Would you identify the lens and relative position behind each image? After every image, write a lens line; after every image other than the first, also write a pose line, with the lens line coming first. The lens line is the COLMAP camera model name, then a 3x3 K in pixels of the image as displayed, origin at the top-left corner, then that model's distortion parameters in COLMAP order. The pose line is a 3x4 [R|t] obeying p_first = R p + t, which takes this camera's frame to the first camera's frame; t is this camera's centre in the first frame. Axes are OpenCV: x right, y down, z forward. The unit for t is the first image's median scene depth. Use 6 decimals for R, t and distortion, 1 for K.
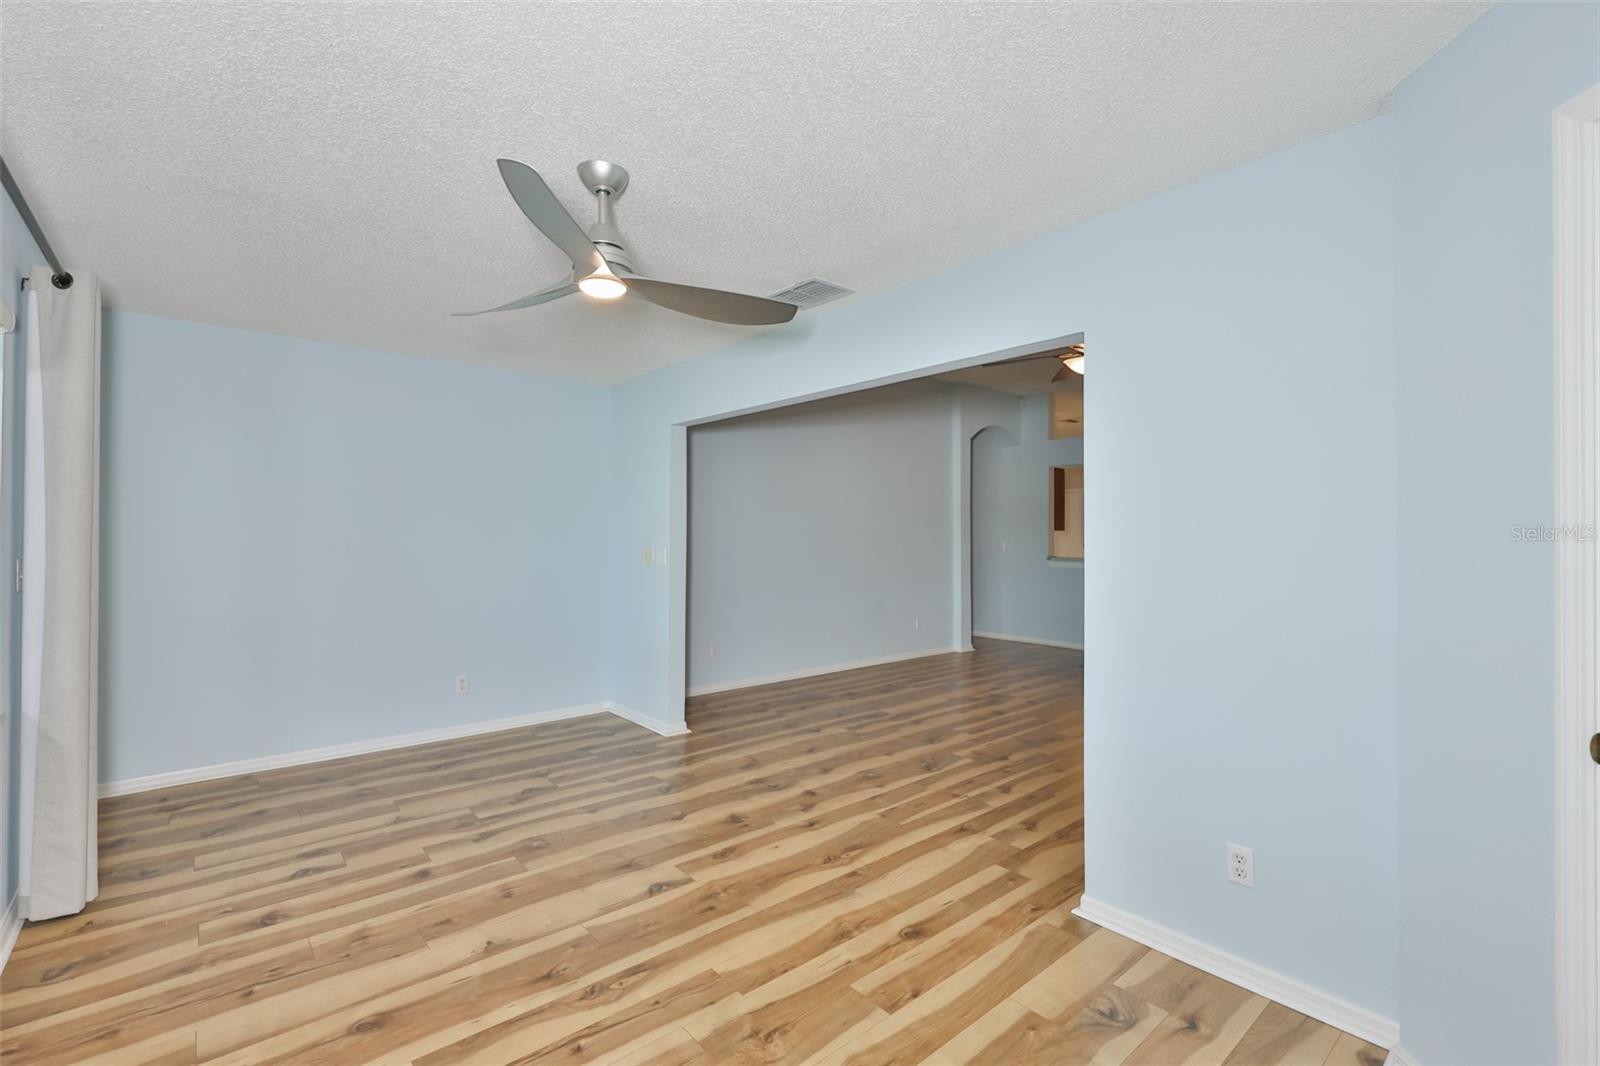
lens RADIAL K [[713.7, 0, 772.3], [0, 713.7, 552.4], [0, 0, 1]] dist [-0.000378, 0.001077]
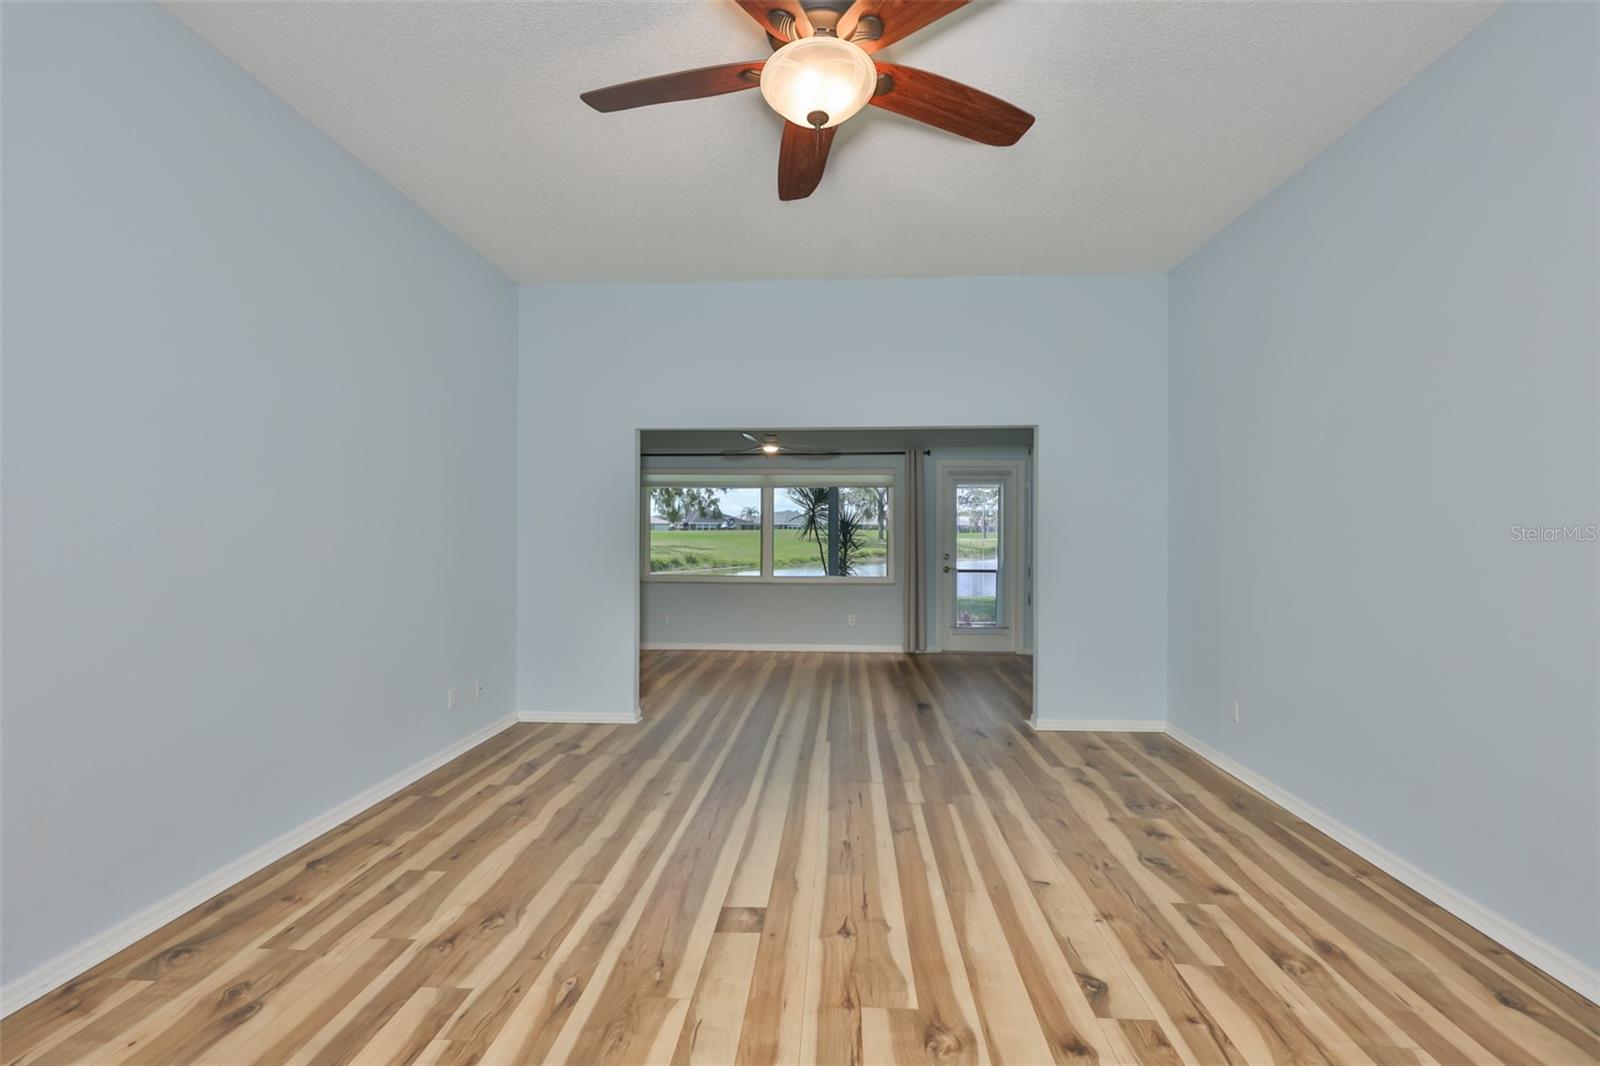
lens RADIAL K [[693.7, 0, 804.6], [0, 693.7, 522.7], [0, 0, 1]] dist [-0.001414, 0.001554]
pose [[-0.679041, -0.008932, -0.734046, 0.207819], [-0.017730, 0.999834, 0.004236, -0.044612], [0.733887, 0.015891, -0.679086, 1.358012]]
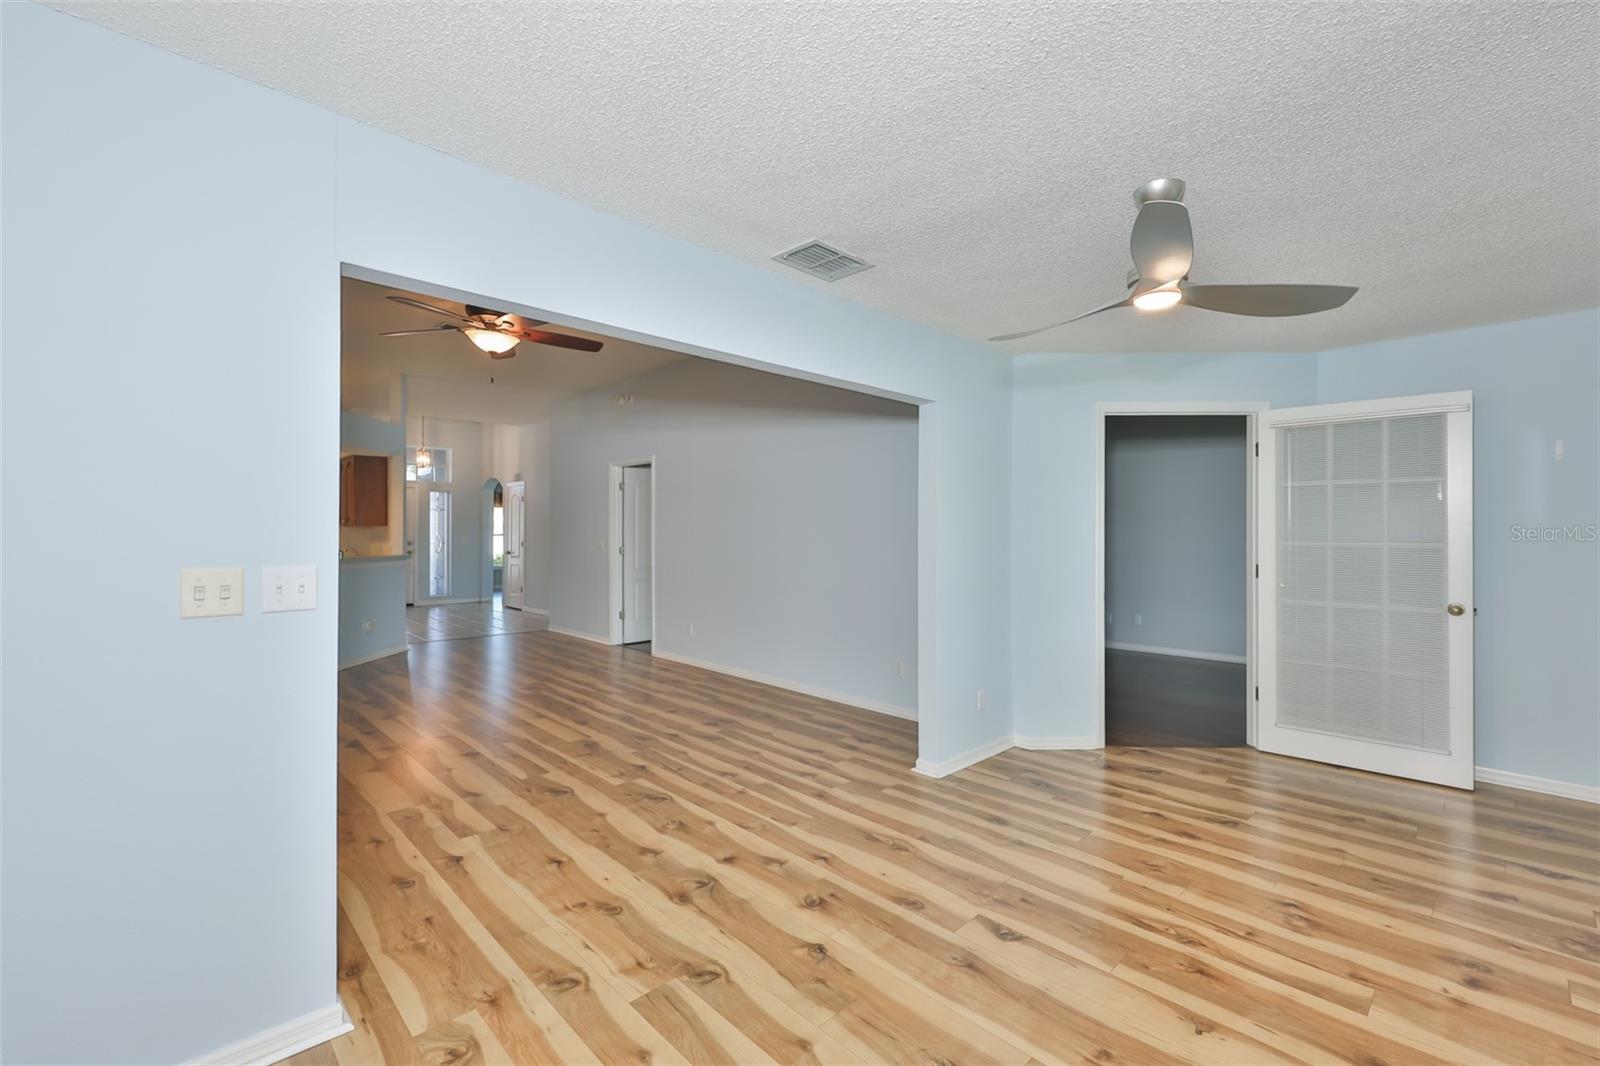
lens RADIAL K [[693.7, 0, 815.3], [0, 693.7, 532.9], [0, 0, 1]] dist [-0.001414, 0.001554]
pose [[-0.104056, -0.003313, 0.994566, -0.916211], [0.023450, 0.999708, 0.005783, -0.049125], [-0.994295, 0.023924, -0.103948, 1.196075]]
